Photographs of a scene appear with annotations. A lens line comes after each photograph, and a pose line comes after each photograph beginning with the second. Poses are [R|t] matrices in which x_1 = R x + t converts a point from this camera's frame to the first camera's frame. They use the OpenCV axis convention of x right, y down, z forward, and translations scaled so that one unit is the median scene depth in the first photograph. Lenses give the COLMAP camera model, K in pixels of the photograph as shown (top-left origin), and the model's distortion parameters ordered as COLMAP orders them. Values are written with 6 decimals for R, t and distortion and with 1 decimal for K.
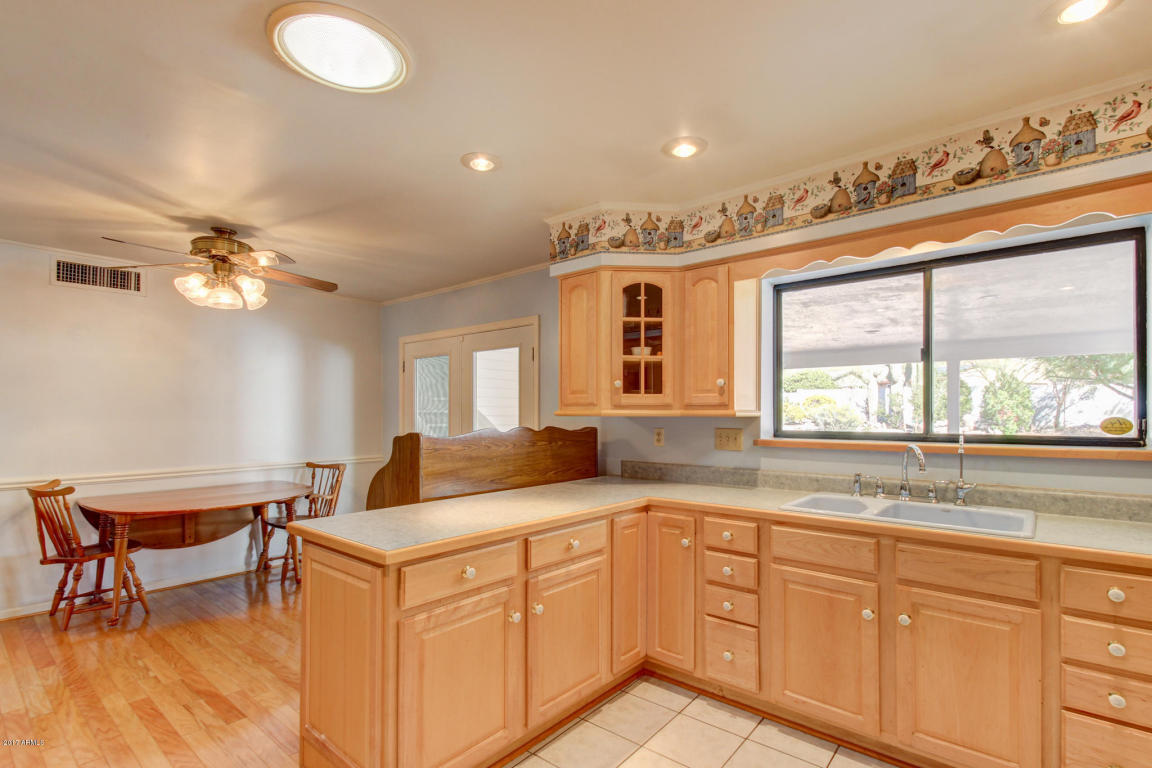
lens RADIAL K [[530.1, 0, 568.4], [0, 530.1, 411.5], [0, 0, 1]] dist [0.011391, -0.011129]
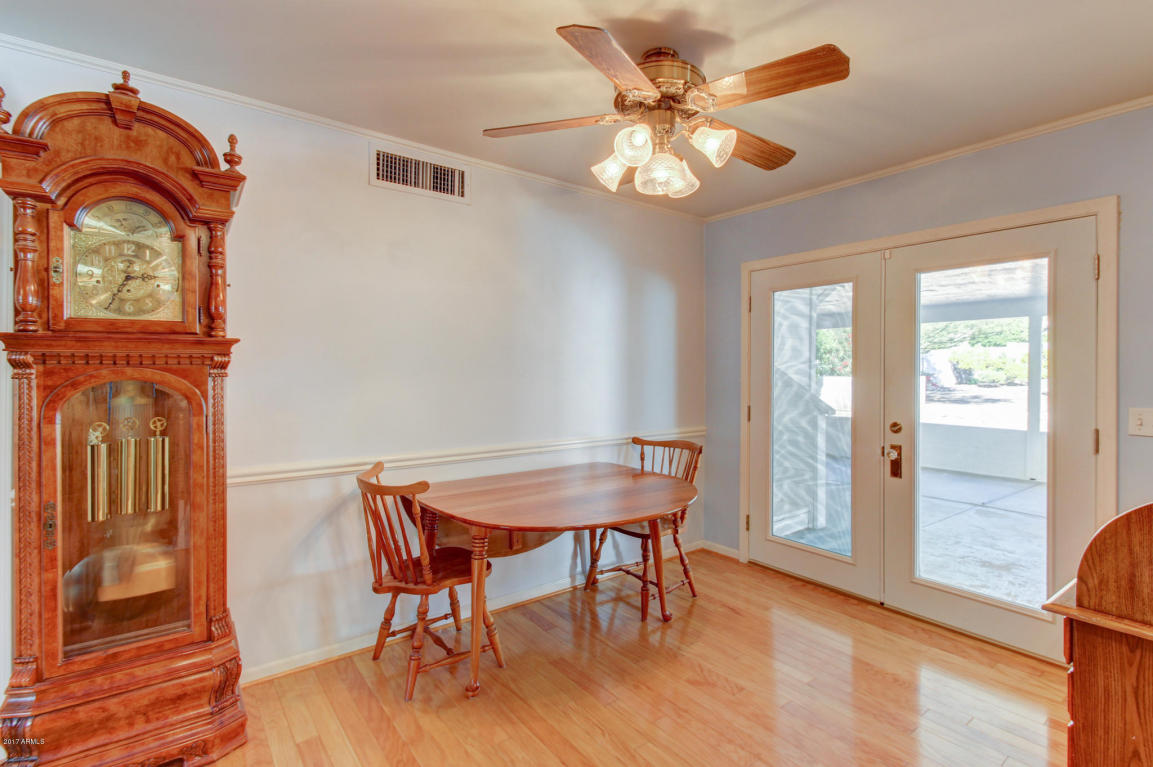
lens RADIAL K [[530.5, 0, 571.5], [0, 530.5, 373.6], [0, 0, 1]] dist [0.011391, -0.011129]
pose [[0.974052, 0.004168, -0.226285, -0.462391], [-0.002787, 0.999976, 0.006421, 0.004647], [0.226306, -0.005623, 0.974040, 0.308775]]
